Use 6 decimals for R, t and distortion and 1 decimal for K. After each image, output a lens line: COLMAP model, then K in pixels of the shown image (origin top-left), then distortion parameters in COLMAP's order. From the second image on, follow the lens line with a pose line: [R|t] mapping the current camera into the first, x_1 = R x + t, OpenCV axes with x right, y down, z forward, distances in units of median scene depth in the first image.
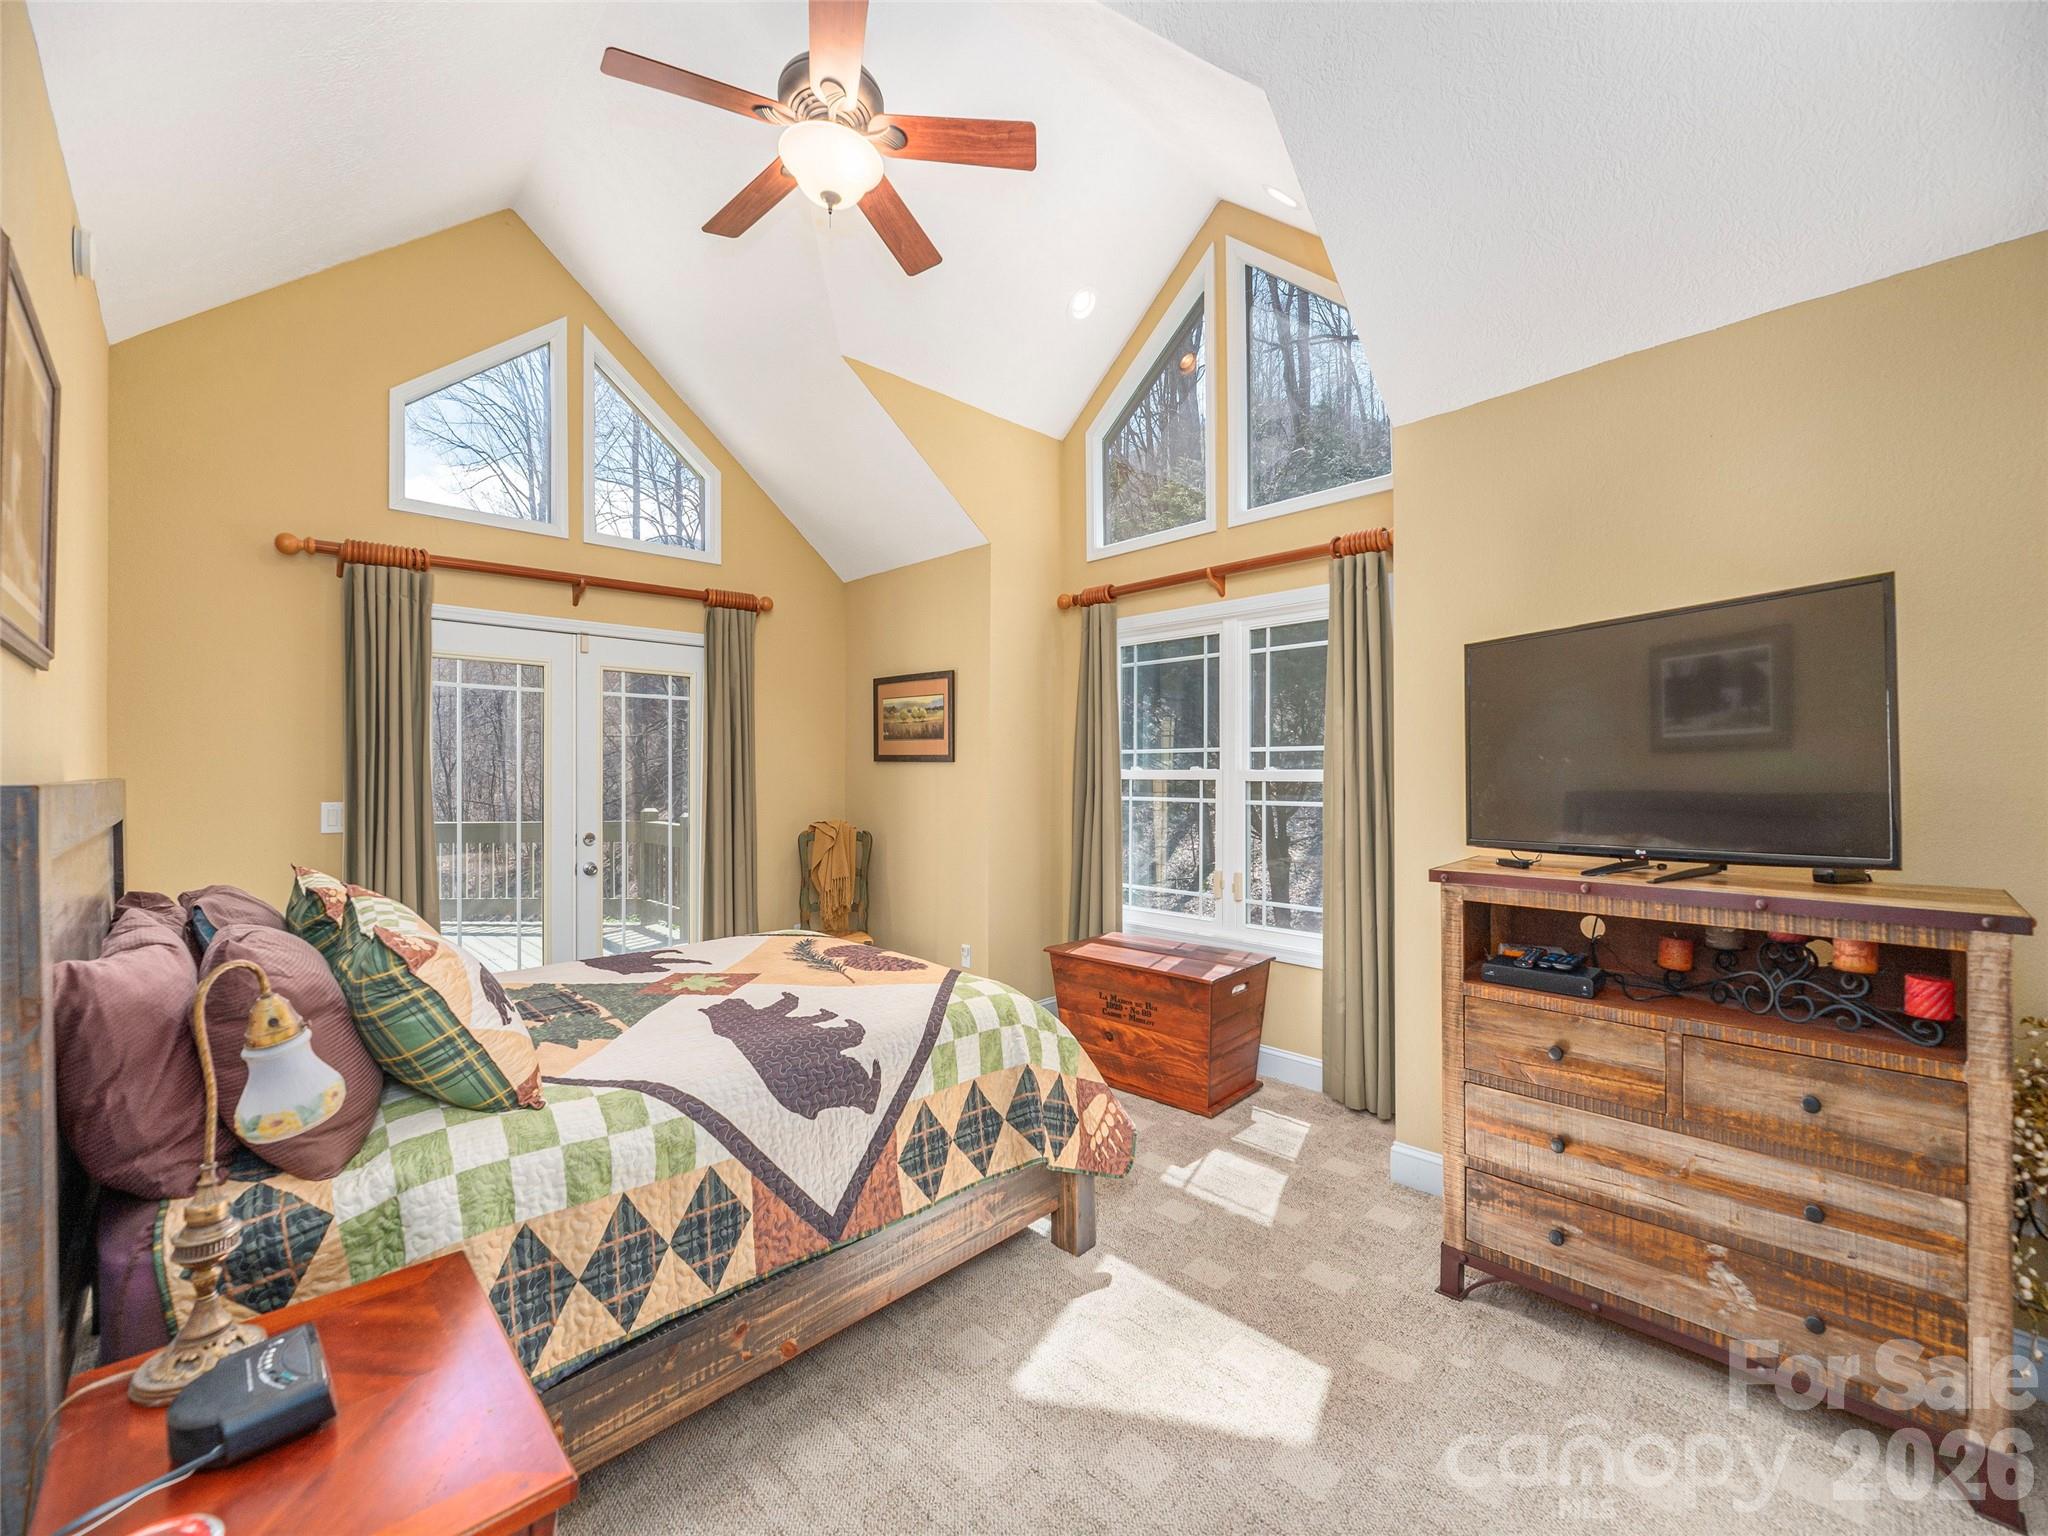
lens RADIAL K [[836.4, 0, 1023.4], [0, 836.4, 772.6], [0, 0, 1]] dist [-0.000400, -0.000353]
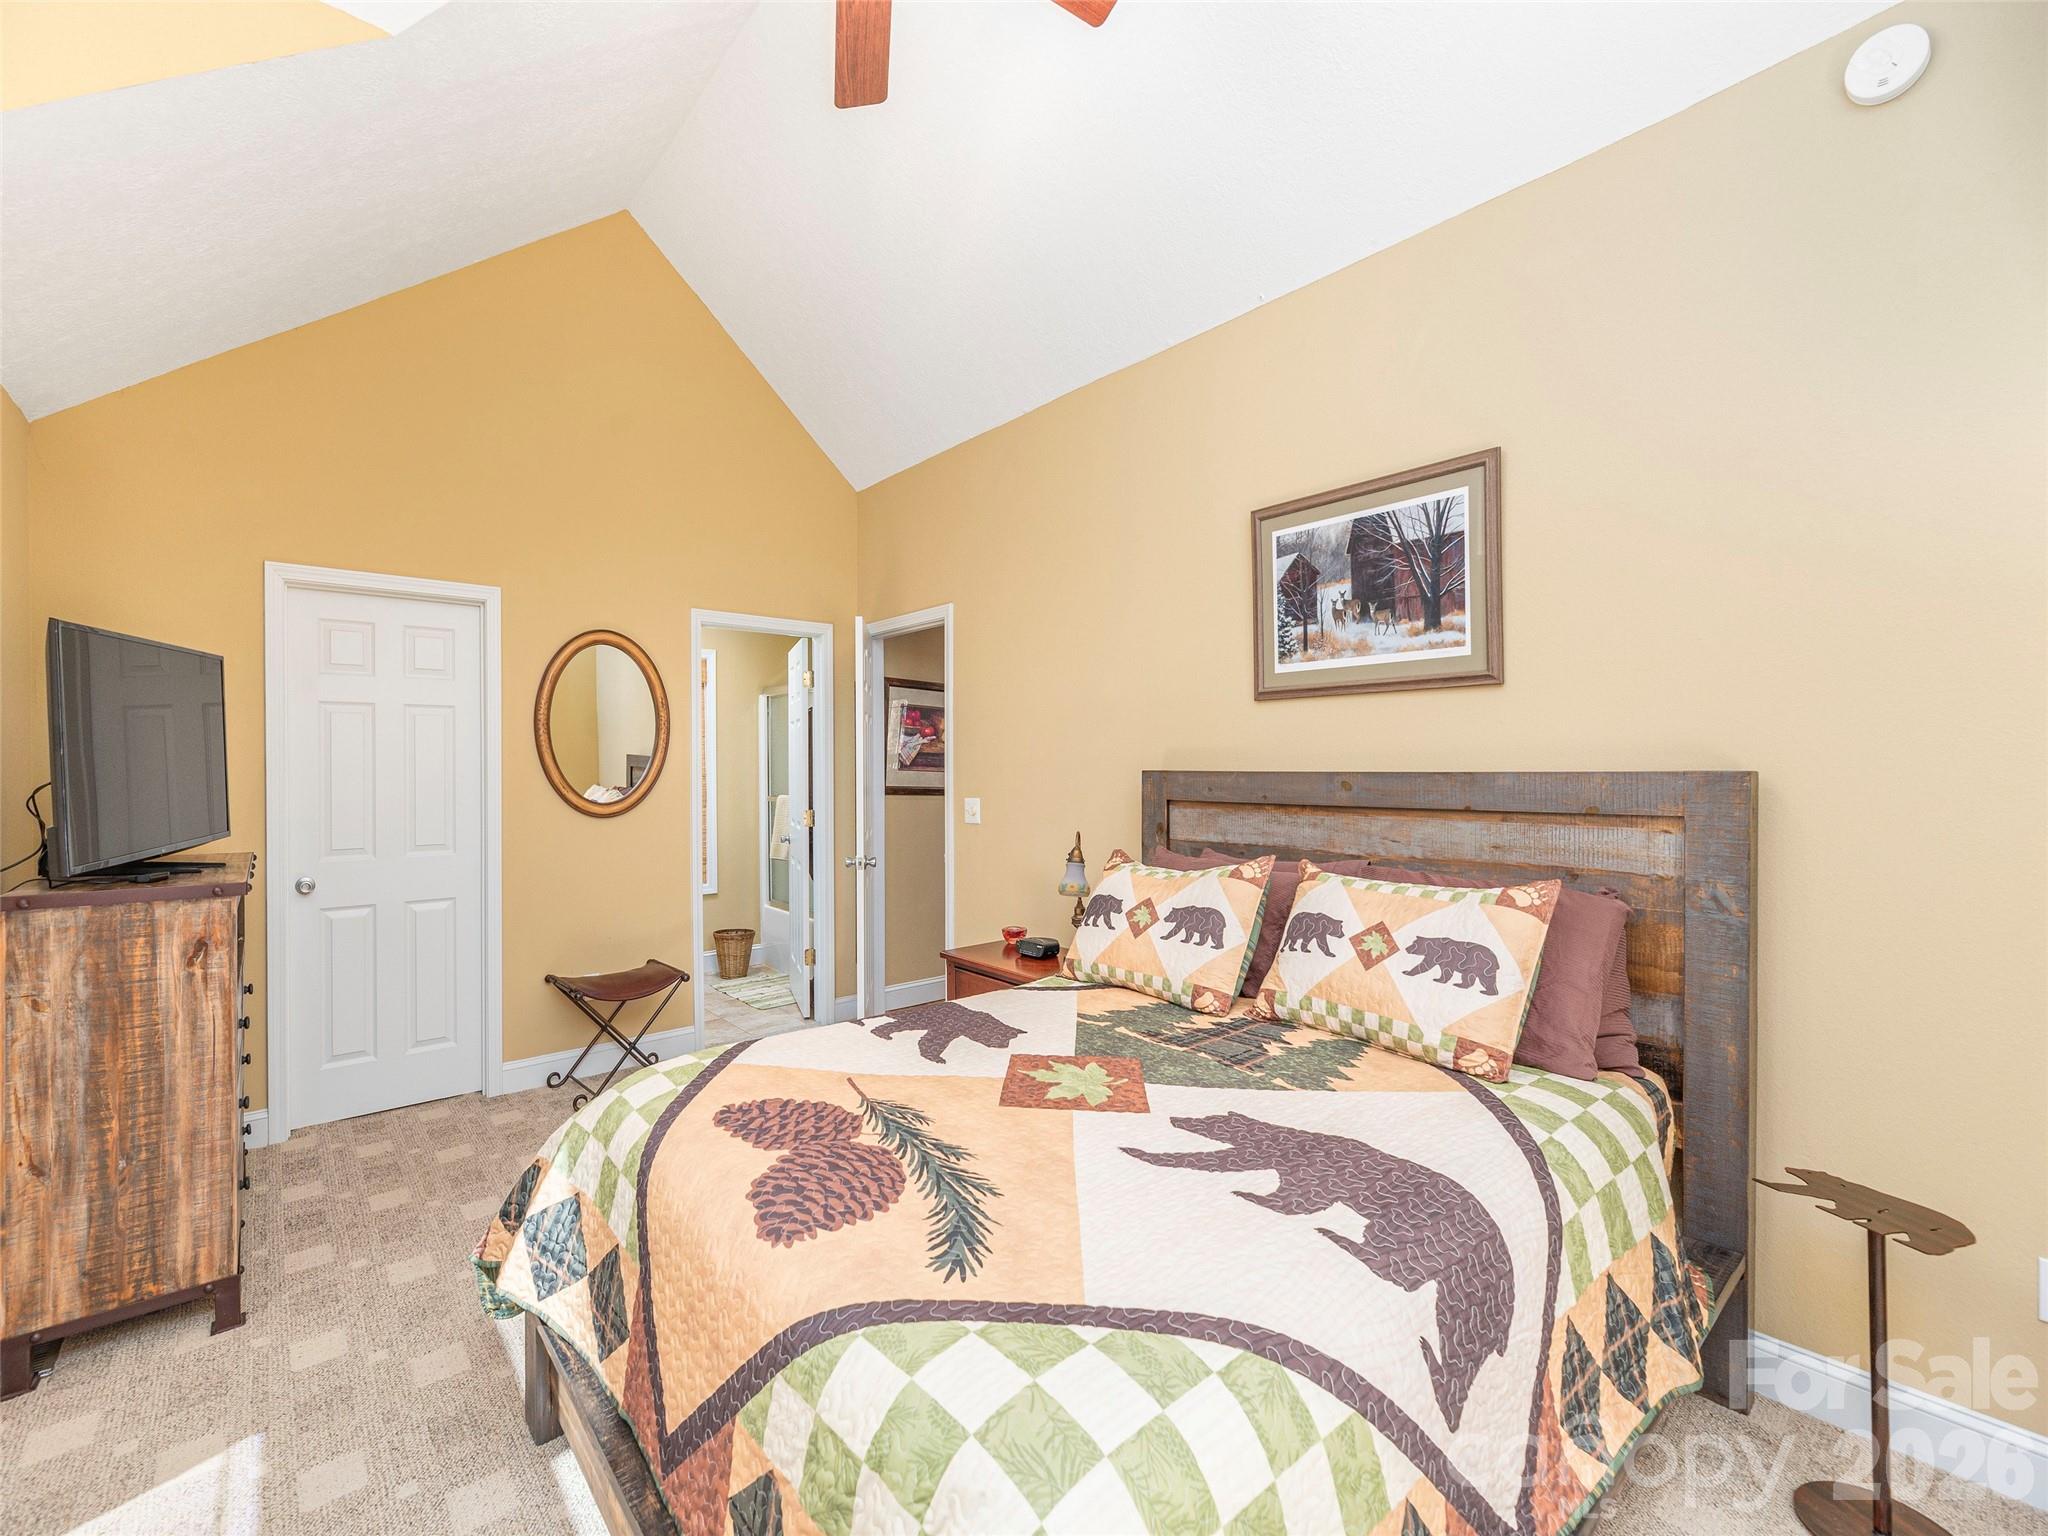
lens RADIAL K [[836.4, 0, 1023.4], [0, 836.4, 772.6], [0, 0, 1]] dist [-0.000400, -0.000353]
pose [[-0.999286, 0.011642, 0.035951, -0.408662], [0.011633, 0.999932, -0.000448, 0.005570], [-0.035954, -0.000029, -0.999353, 1.839050]]
